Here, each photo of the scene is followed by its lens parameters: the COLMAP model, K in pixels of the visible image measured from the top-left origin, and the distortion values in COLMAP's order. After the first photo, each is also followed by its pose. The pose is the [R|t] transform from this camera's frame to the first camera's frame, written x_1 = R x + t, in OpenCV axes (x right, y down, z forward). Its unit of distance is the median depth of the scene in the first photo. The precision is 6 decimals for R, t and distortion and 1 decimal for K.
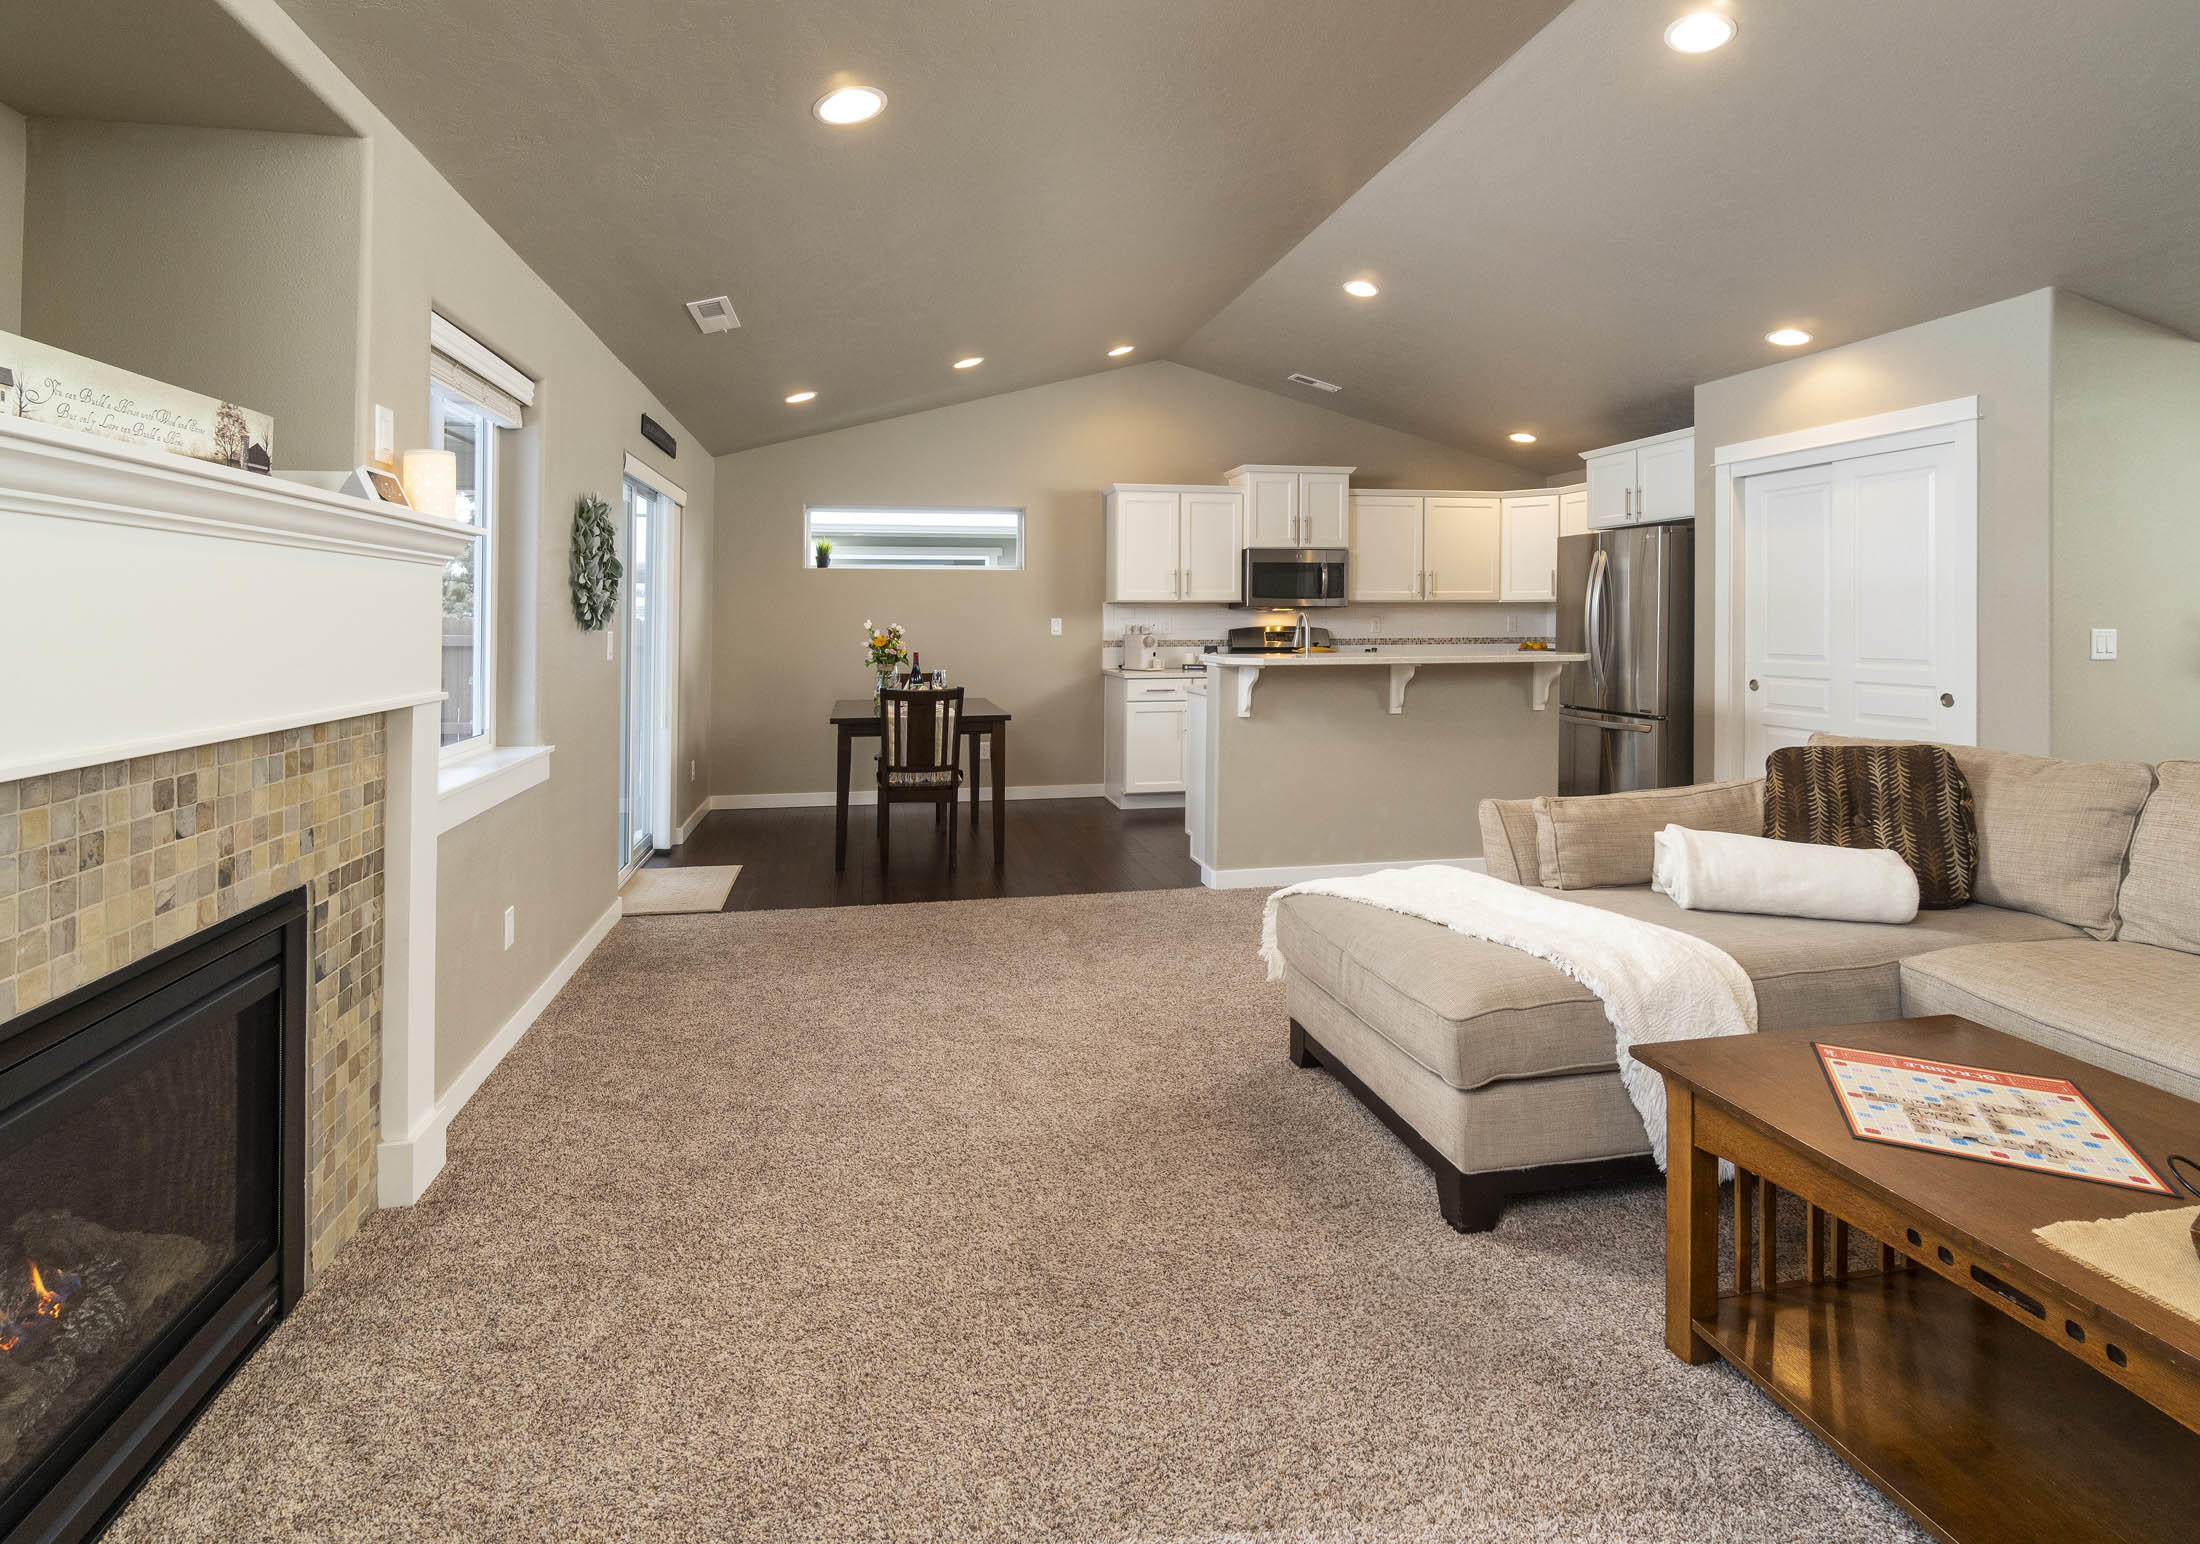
lens RADIAL K [[1060.4, 0, 1156.9], [0, 1060.4, 746.3], [0, 0, 1]] dist [-0.015895, -0.000338]
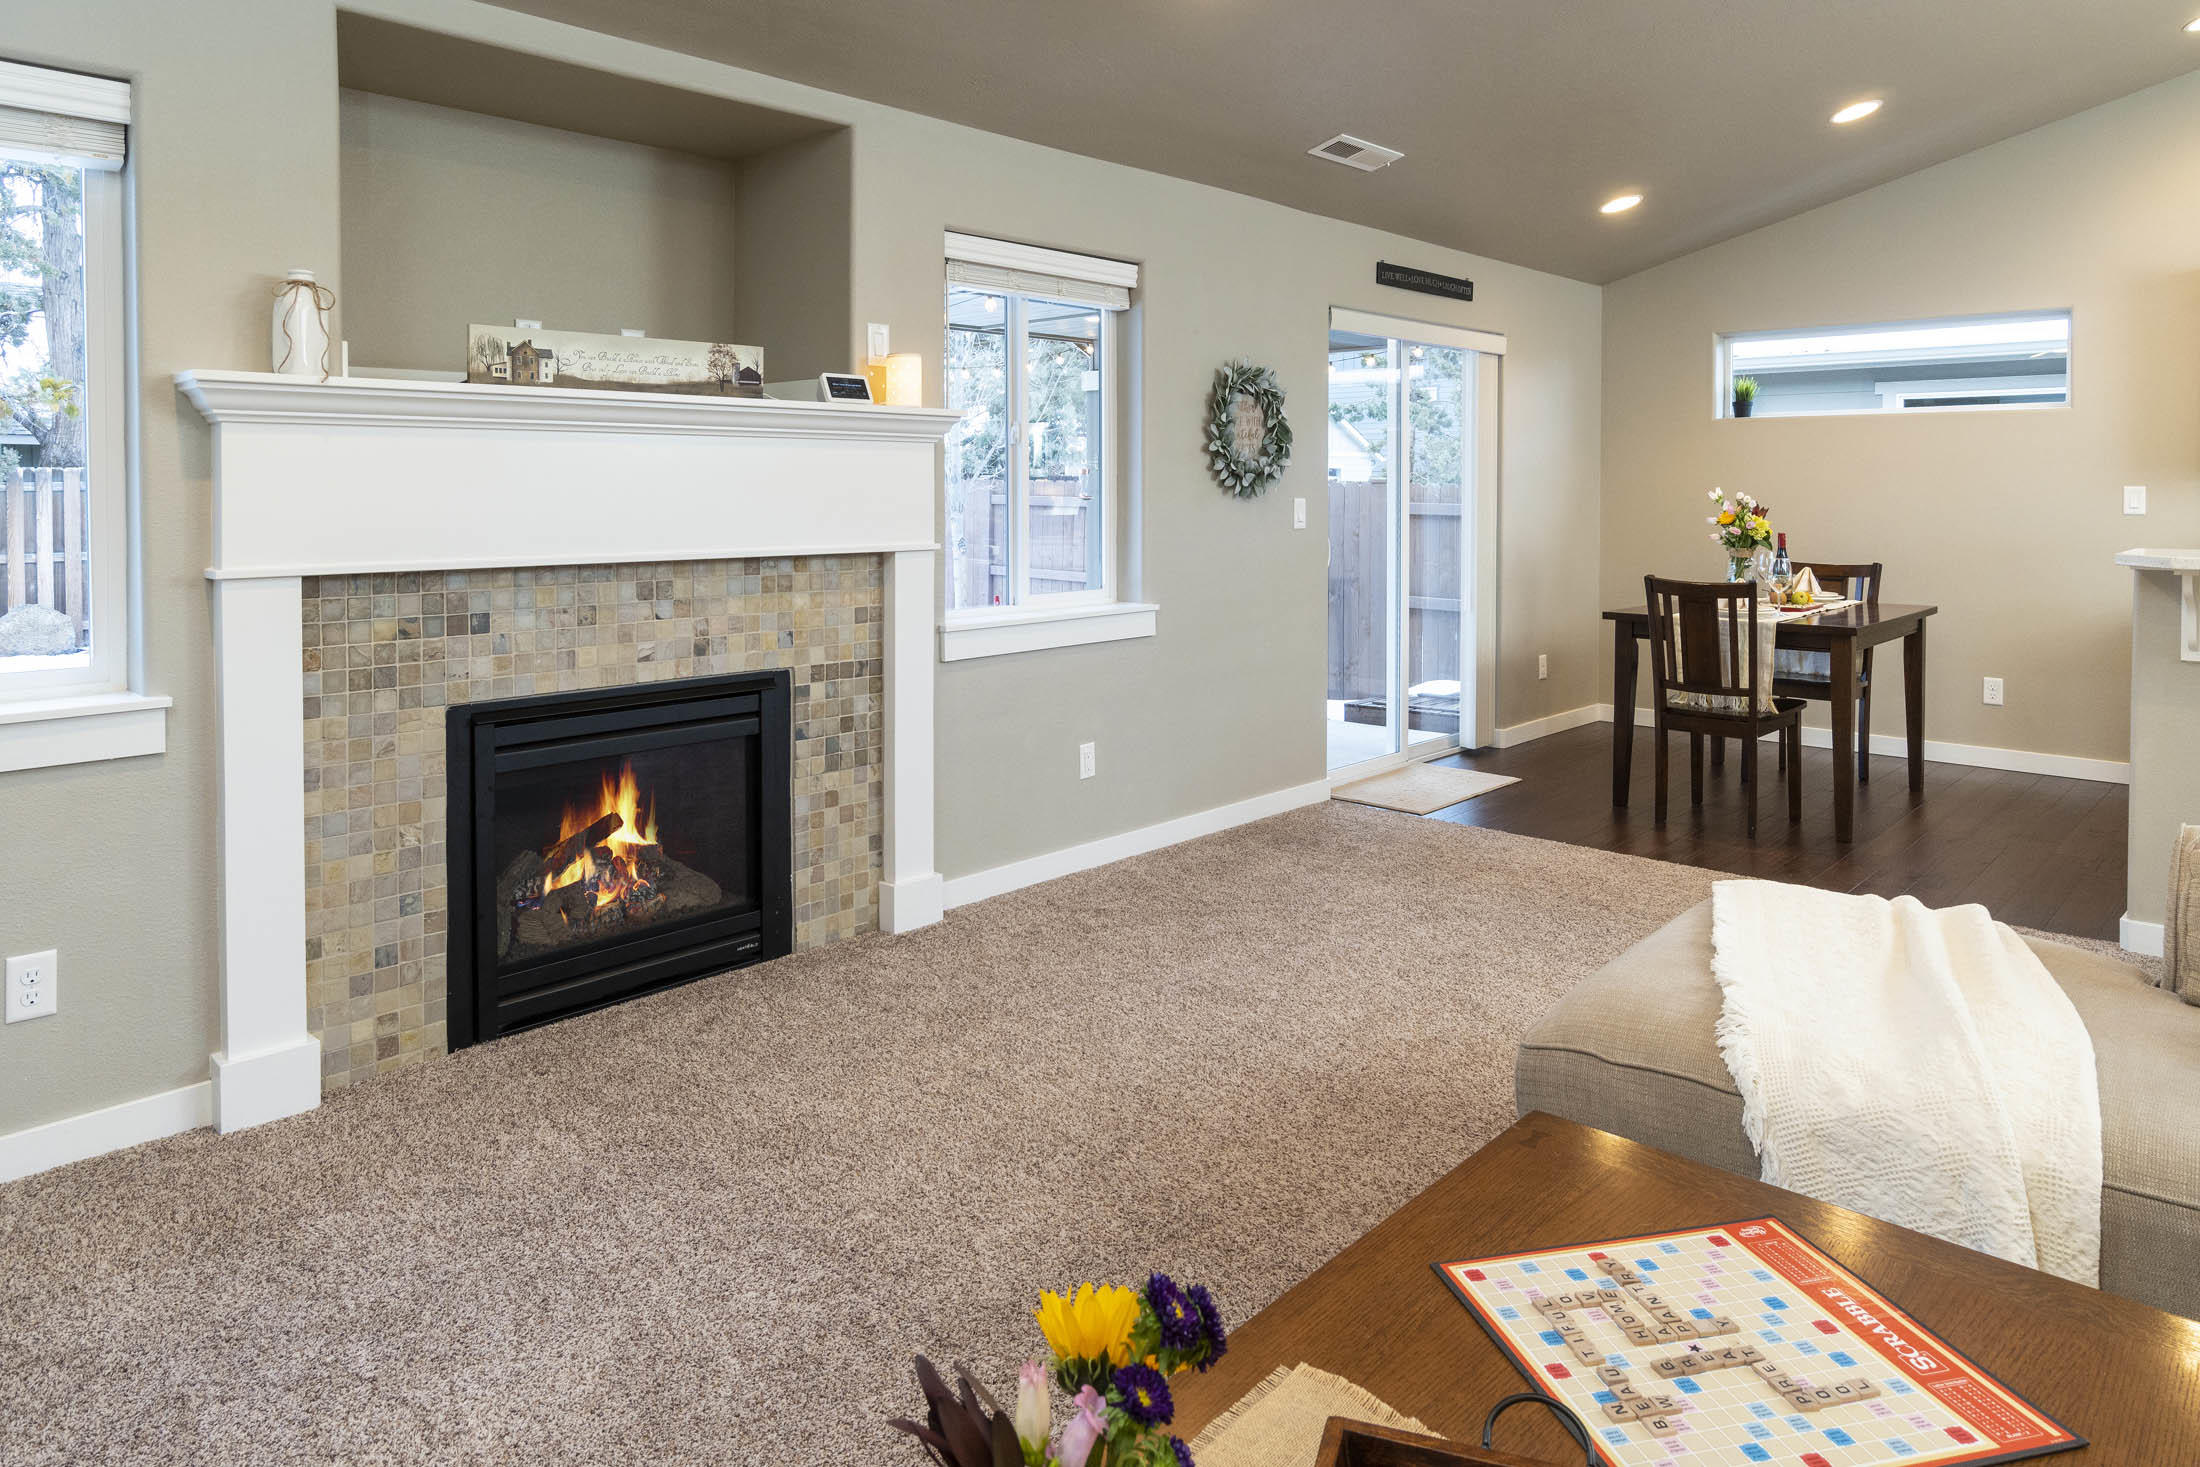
lens RADIAL K [[1407.0, 0, 1101.1], [0, 1407.0, 724.9], [0, 0, 1]] dist [0.003594, -0.000441]
pose [[0.566662, 0.138330, -0.812255, 0.514881], [-0.098847, 0.990100, 0.099658, -0.014619], [0.817999, 0.023817, 0.574726, 0.119987]]
